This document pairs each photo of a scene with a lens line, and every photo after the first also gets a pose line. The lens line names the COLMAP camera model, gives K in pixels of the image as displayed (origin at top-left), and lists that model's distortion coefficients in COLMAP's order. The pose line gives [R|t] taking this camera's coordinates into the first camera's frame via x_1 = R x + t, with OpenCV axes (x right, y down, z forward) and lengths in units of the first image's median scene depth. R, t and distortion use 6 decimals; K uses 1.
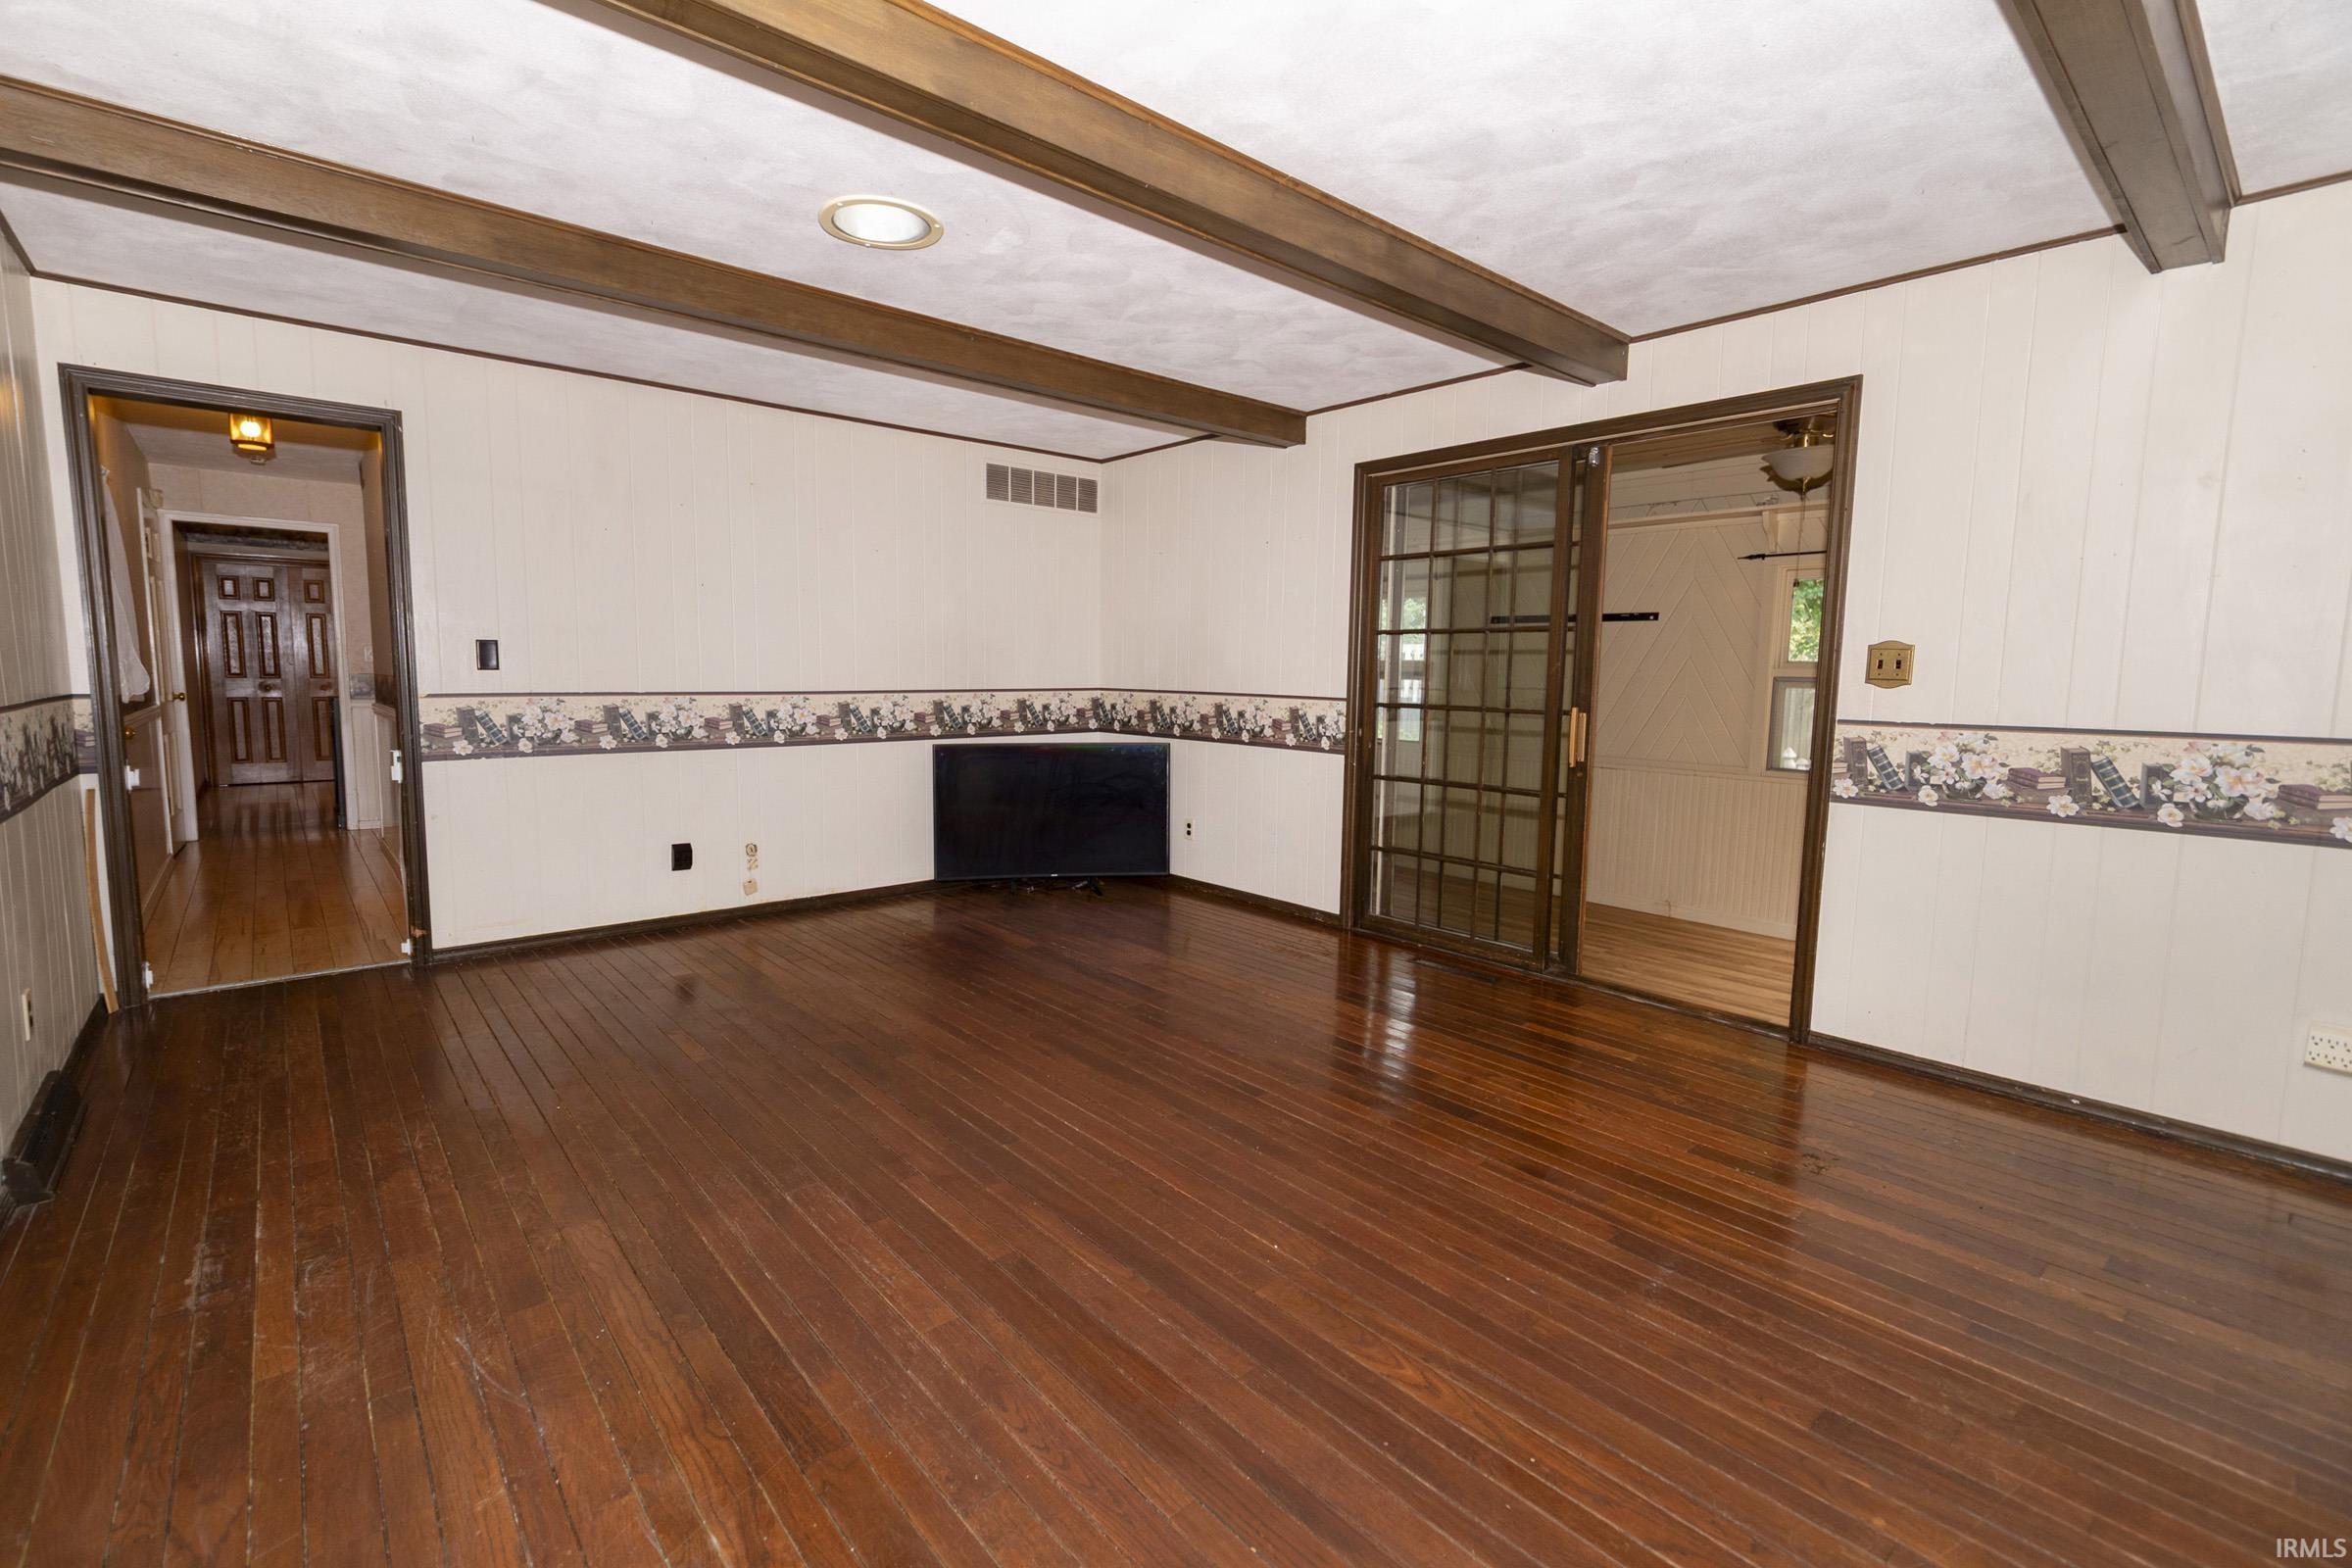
lens RADIAL K [[1028.7, 0, 1146.9], [0, 1028.7, 777.6], [0, 0, 1]] dist [-0.001289, 0.000137]
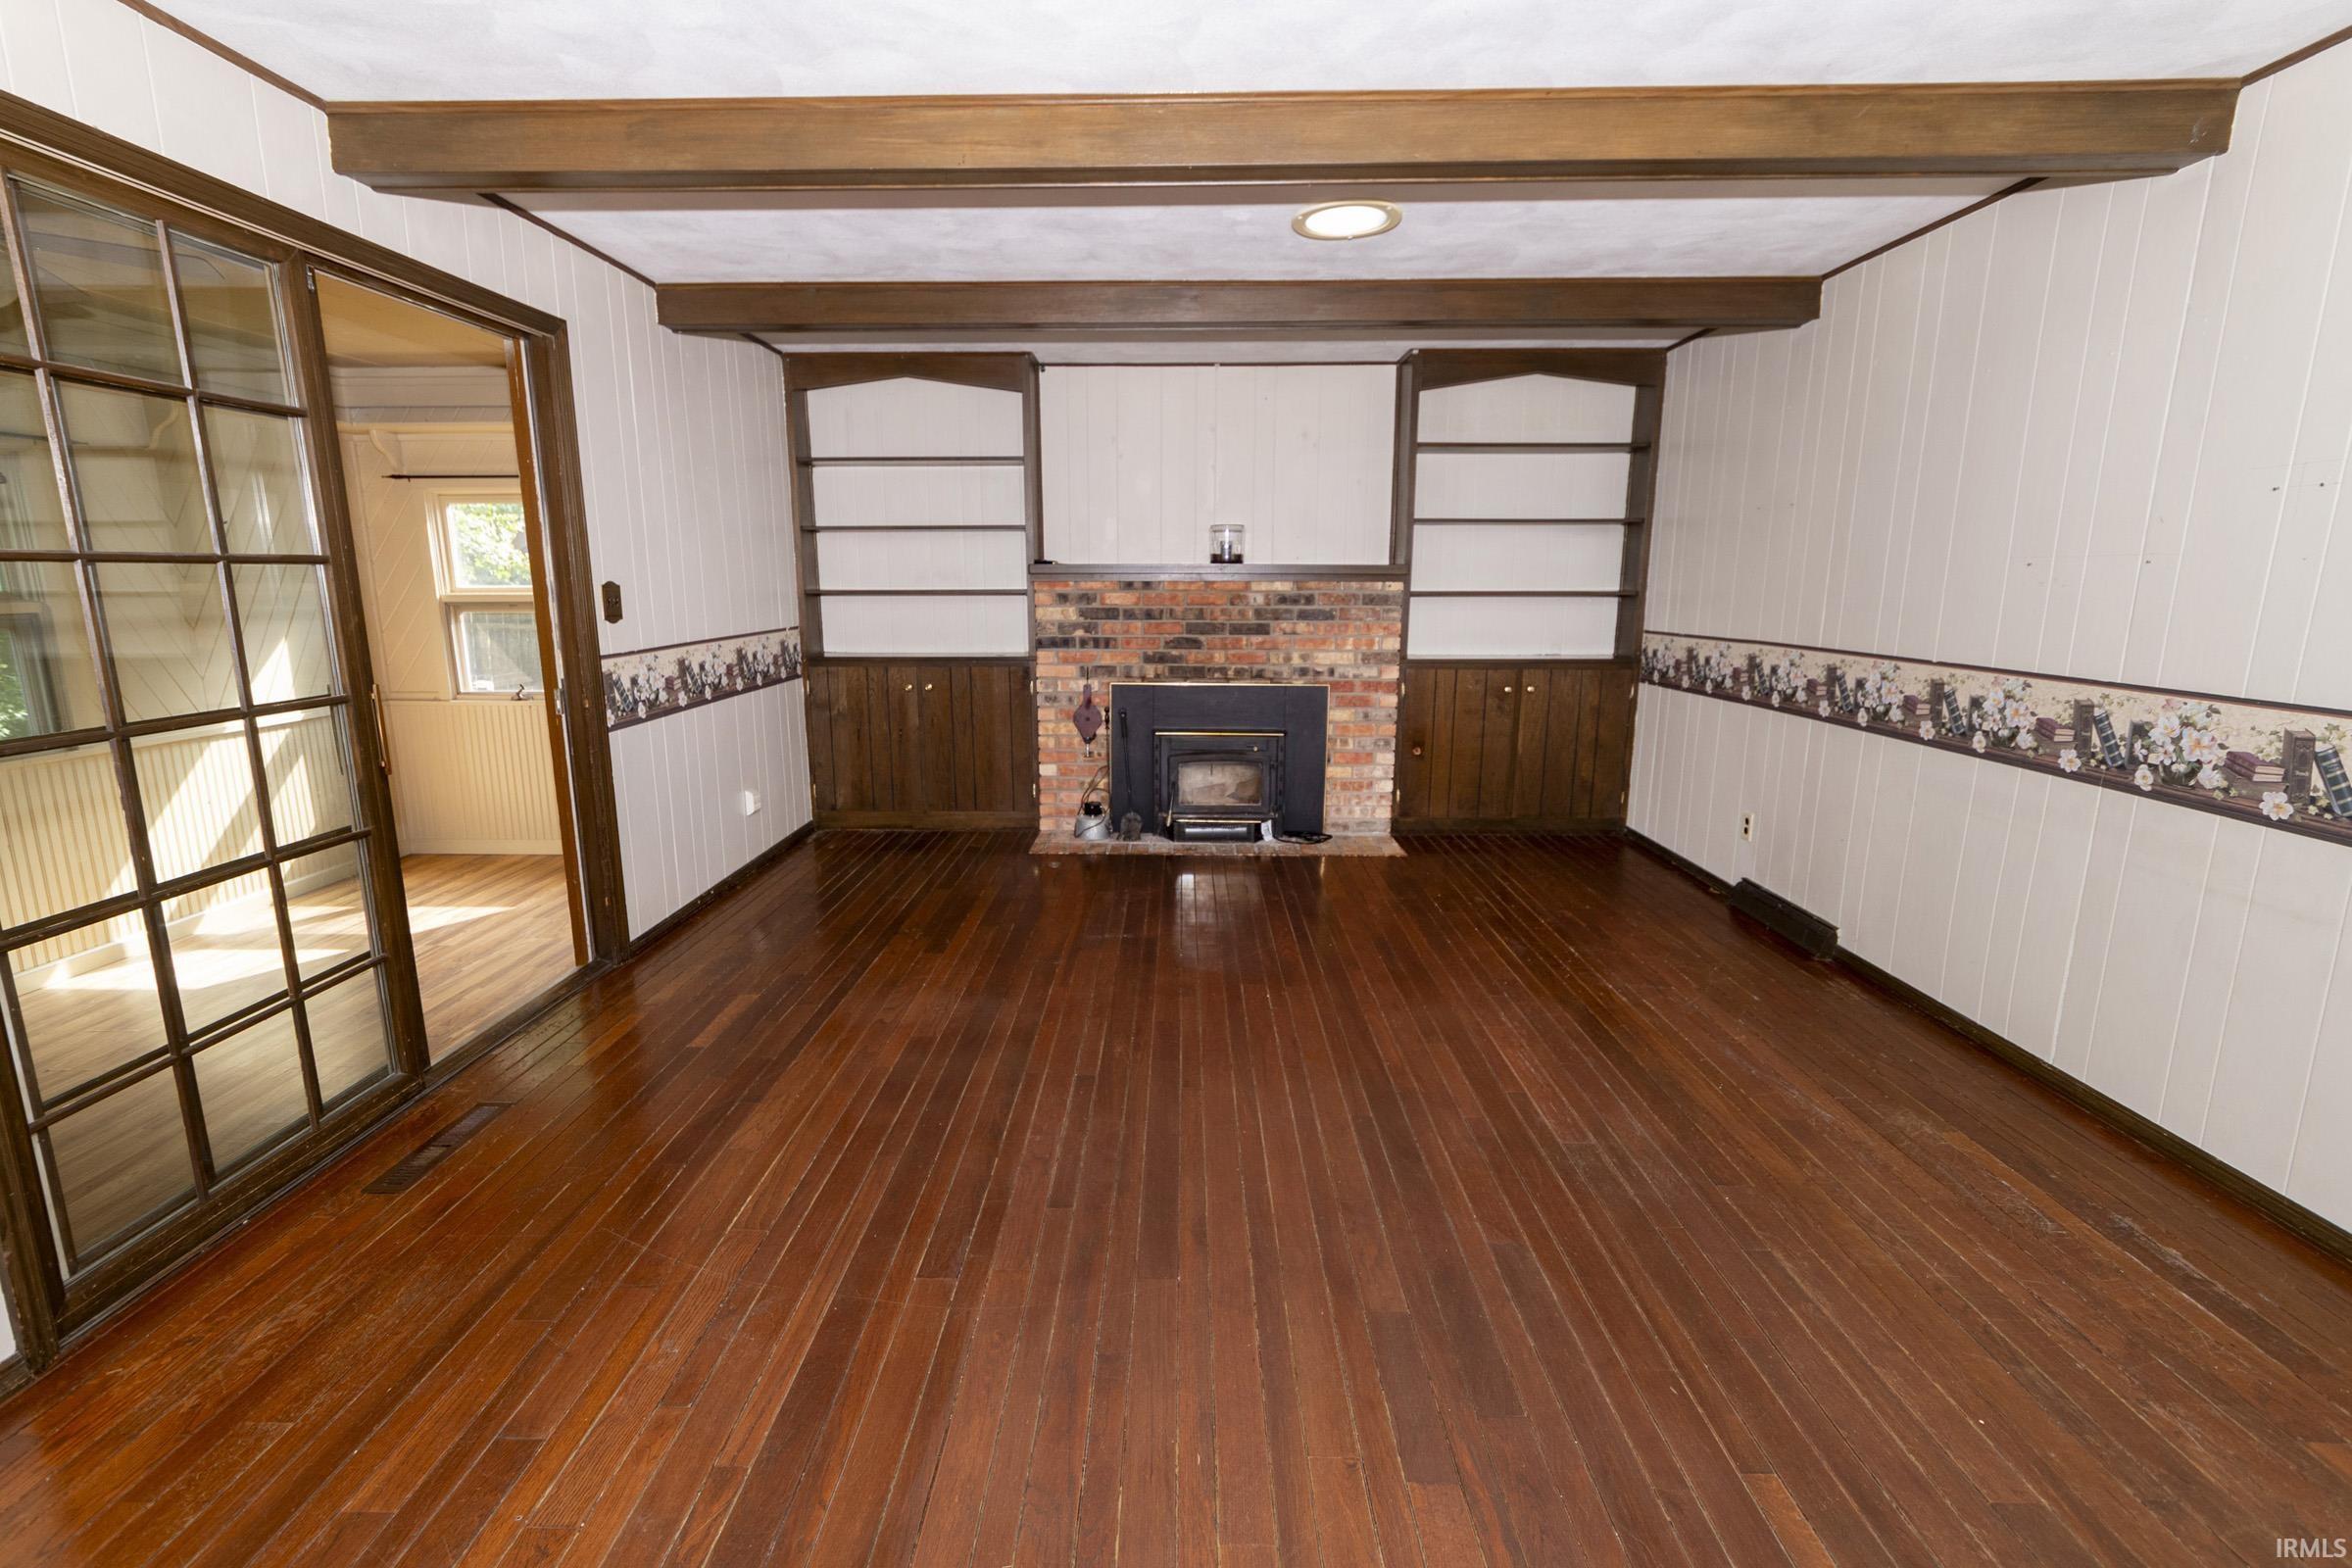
lens RADIAL K [[1028.7, 0, 1153.9], [0, 1028.7, 774.1], [0, 0, 1]] dist [-0.001289, 0.000137]
pose [[-0.746278, -0.142700, 0.650158, -0.347897], [0.060550, 0.958147, 0.279802, -0.151478], [-0.662874, 0.248177, -0.706404, 1.048749]]
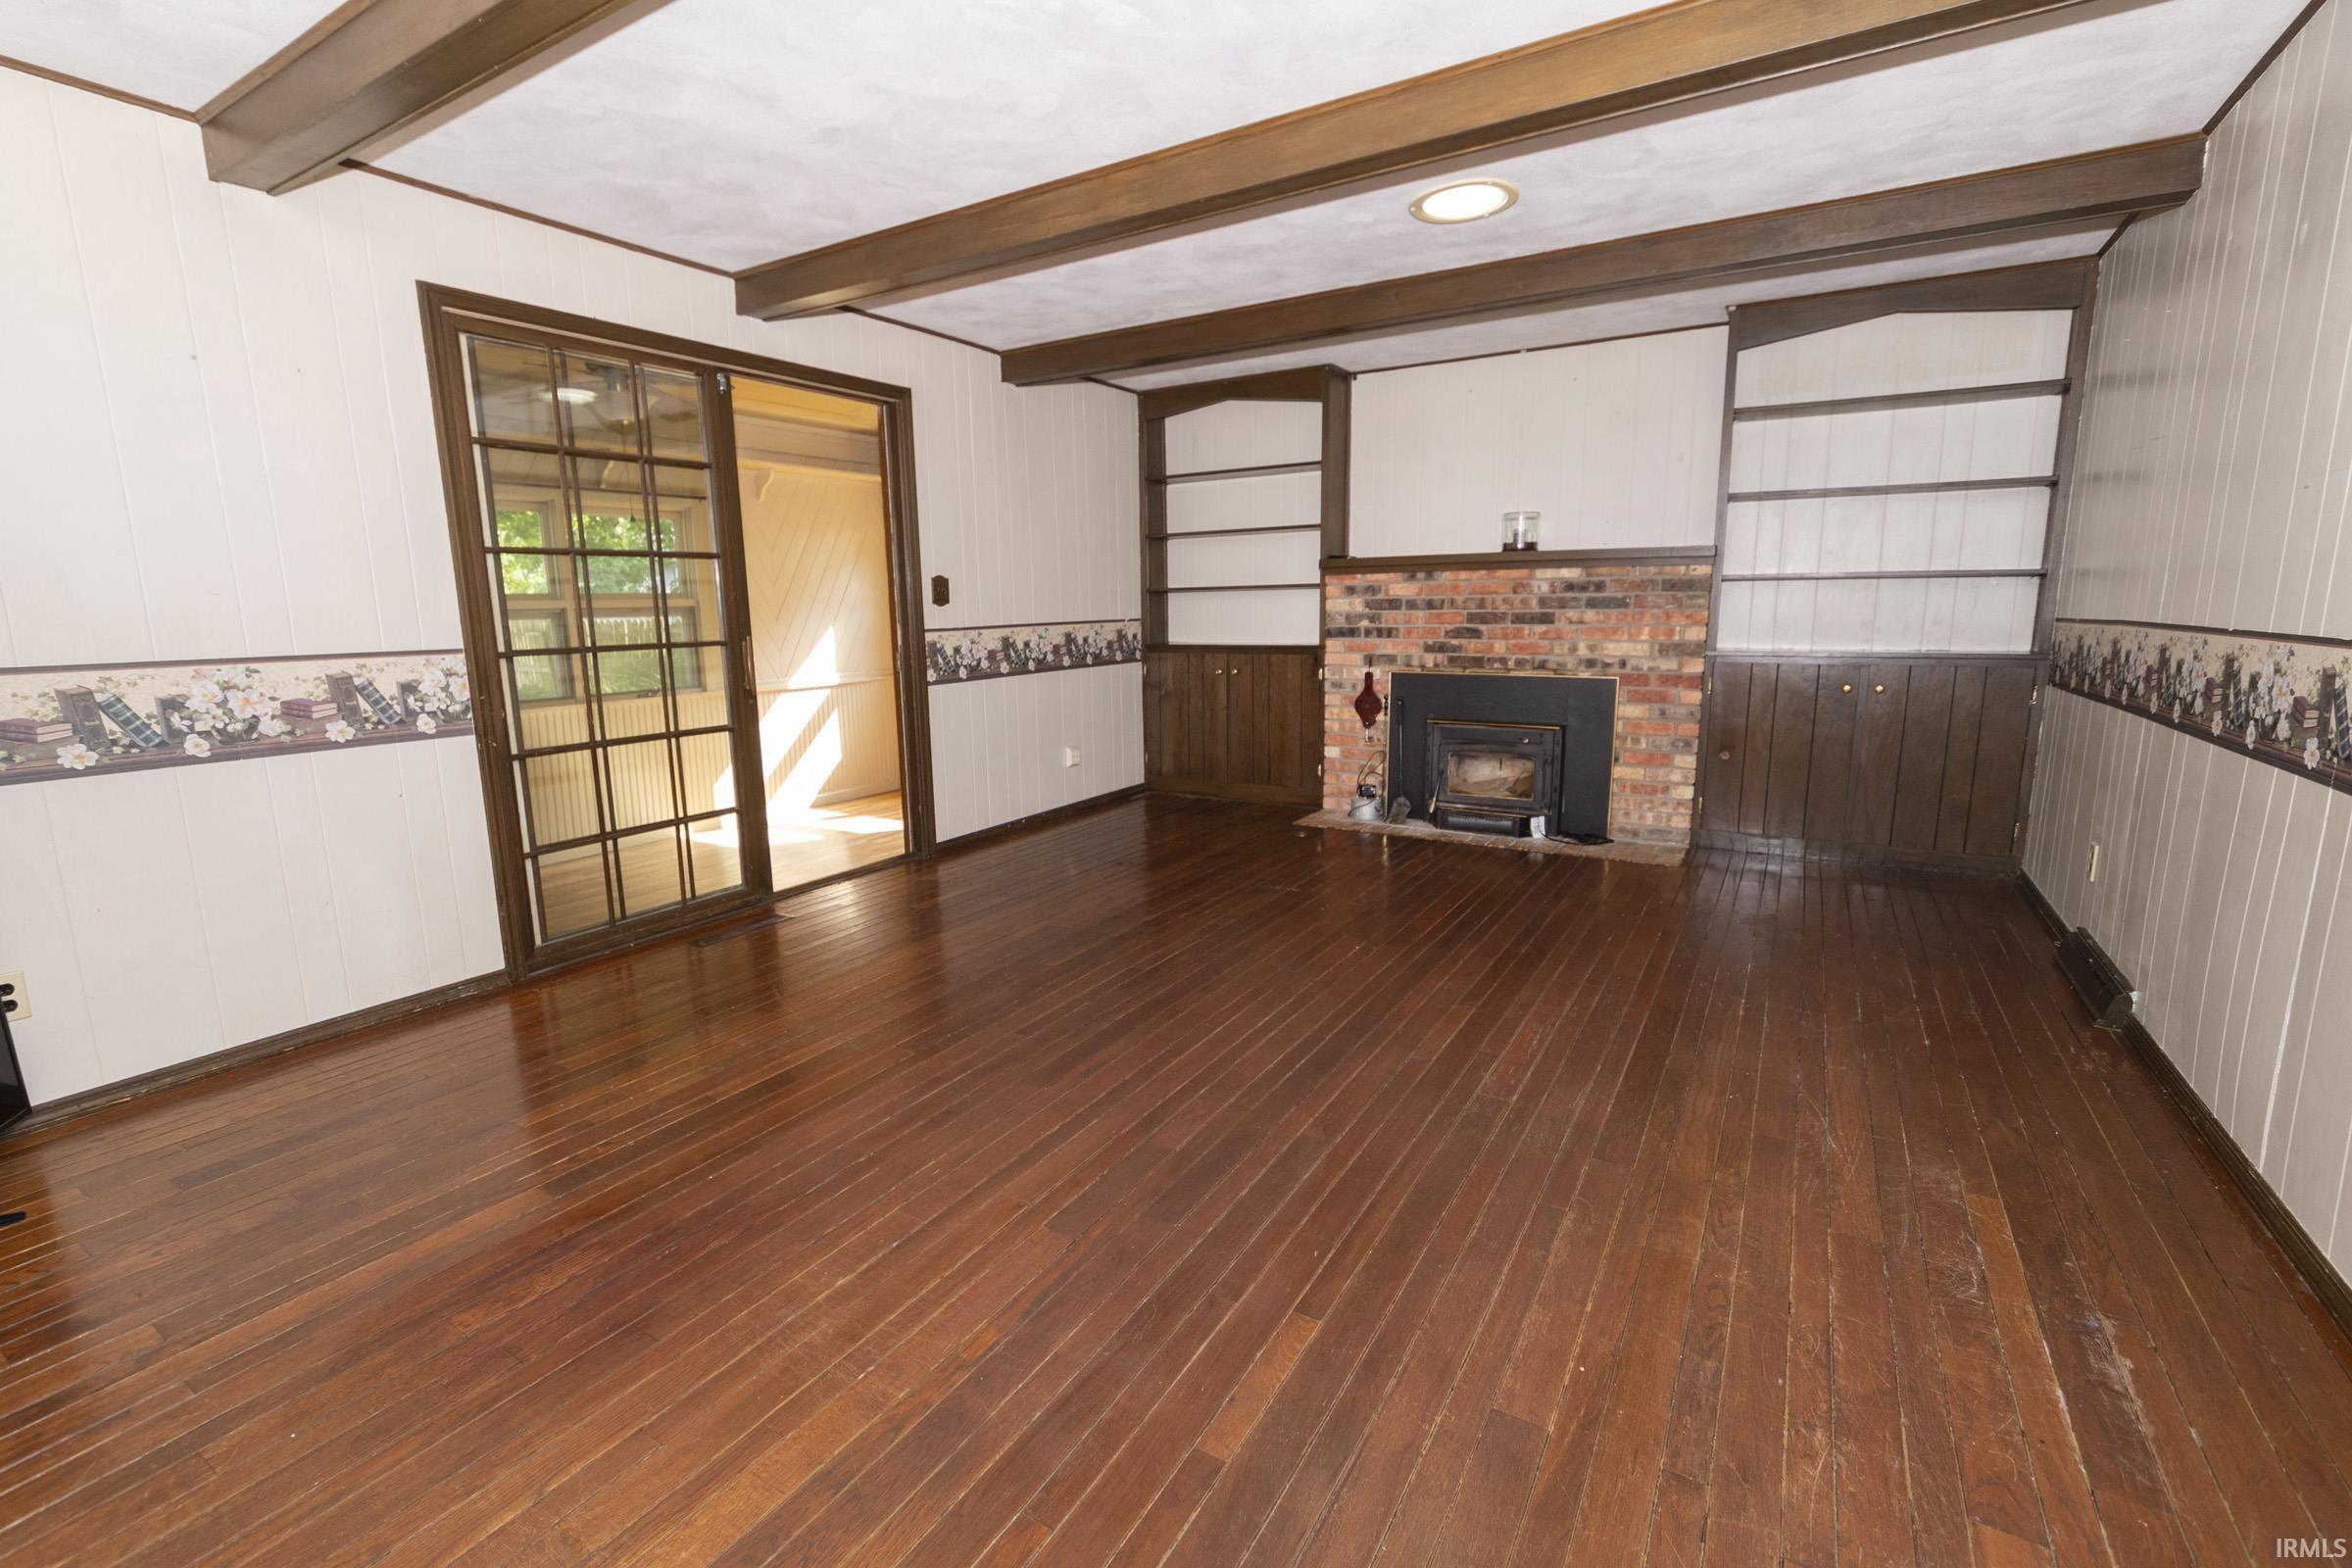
lens RADIAL K [[1028.7, 0, 1154.3], [0, 1028.7, 781.6], [0, 0, 1]] dist [-0.001289, 0.000137]
pose [[-0.302172, -0.175255, 0.937005, -0.623883], [0.114171, 0.969225, 0.218100, -0.095605], [-0.946392, 0.172882, -0.272863, 0.843512]]
